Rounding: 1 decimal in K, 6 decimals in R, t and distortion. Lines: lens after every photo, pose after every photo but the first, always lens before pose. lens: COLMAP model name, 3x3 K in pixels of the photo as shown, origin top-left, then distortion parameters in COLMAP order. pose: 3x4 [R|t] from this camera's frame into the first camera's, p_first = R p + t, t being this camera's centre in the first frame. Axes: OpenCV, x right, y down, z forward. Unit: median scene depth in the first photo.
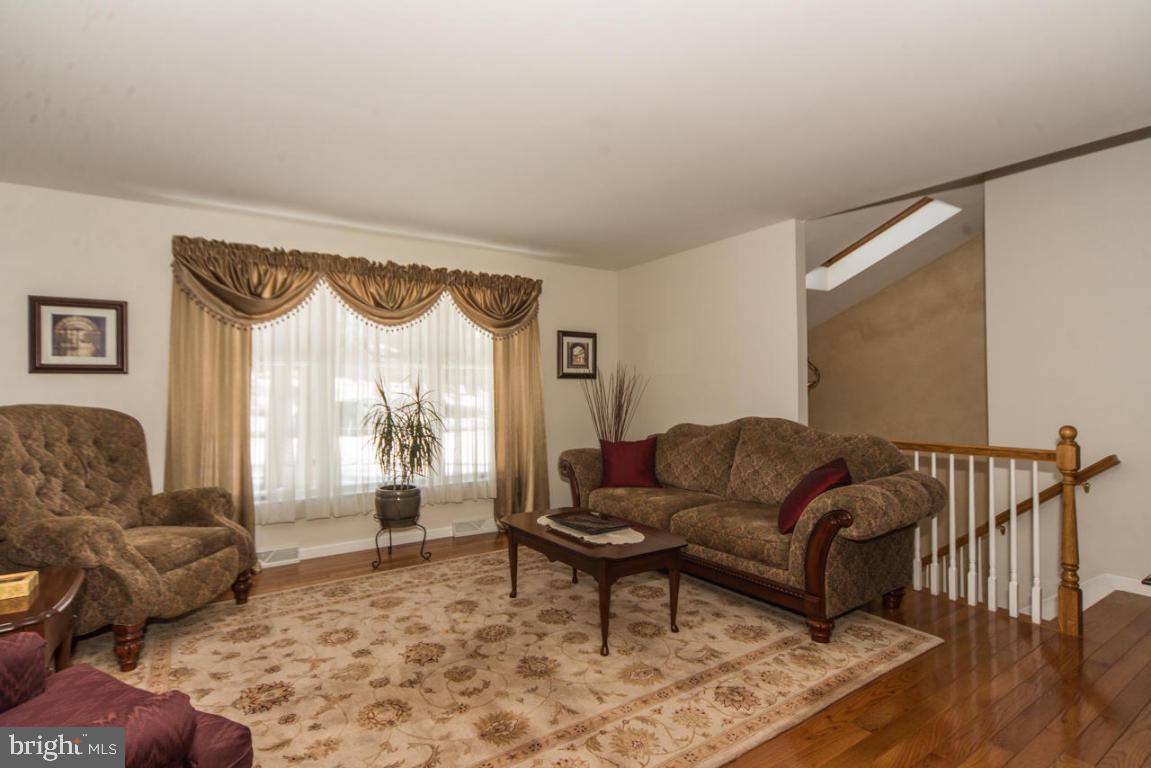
lens RADIAL K [[567.6, 0, 571.0], [0, 567.6, 381.2], [0, 0, 1]] dist [-0.002083, 0.000283]
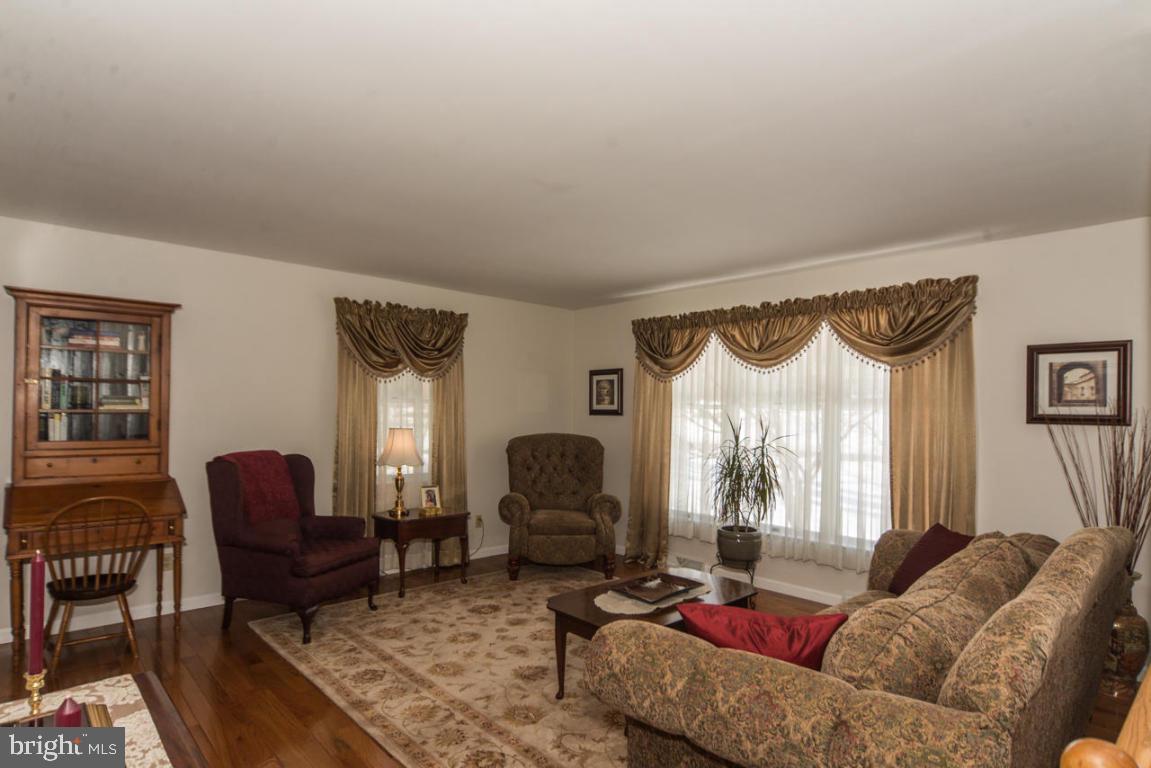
lens RADIAL K [[620.3, 0, 577.4], [0, 620.3, 410.5], [0, 0, 1]] dist [-0.002487, -0.000108]
pose [[0.156620, 0.006203, -0.987640, 0.729900], [0.003339, 0.999971, 0.006810, -0.032574], [0.987653, -0.004365, 0.156594, 0.526988]]
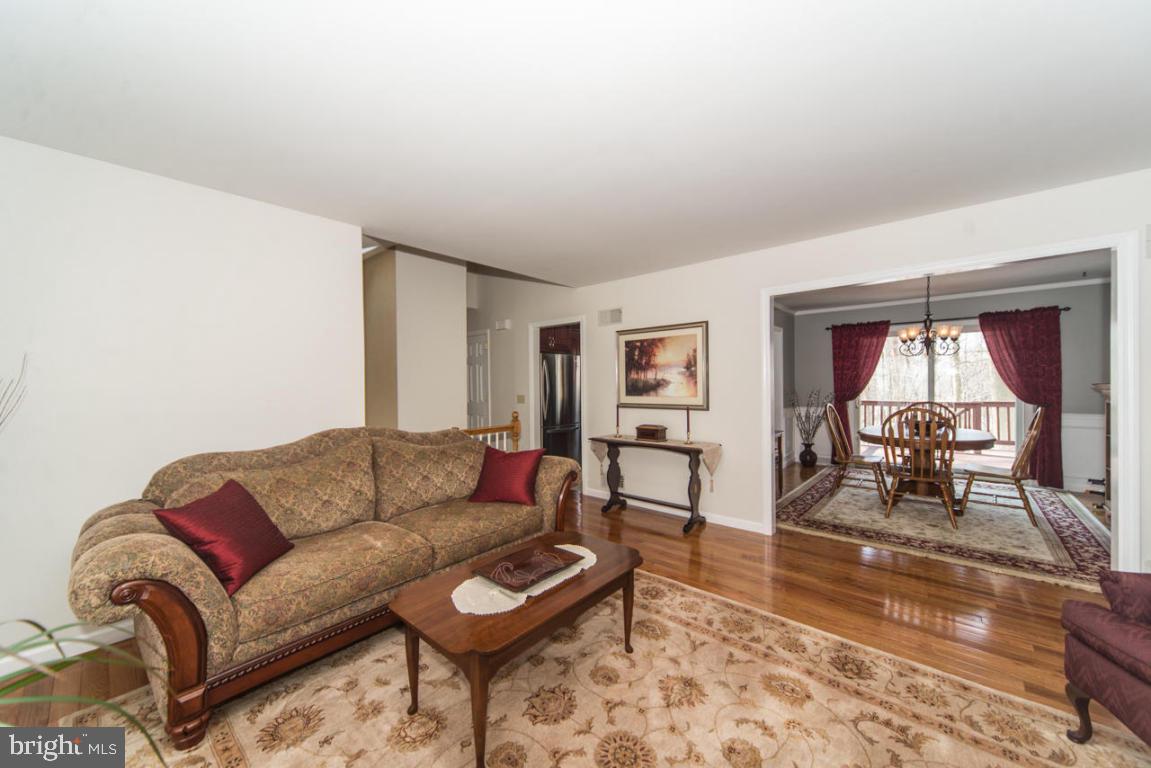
lens RADIAL K [[417.7, 0, 569.9], [0, 417.7, 381.3], [0, 0, 1]] dist [0.001191, 0.000016]
pose [[-0.238139, 0.009588, 0.971184, -0.415295], [-0.003085, 0.999939, -0.010628, -0.007999], [-0.971226, -0.005527, -0.238095, 0.796870]]
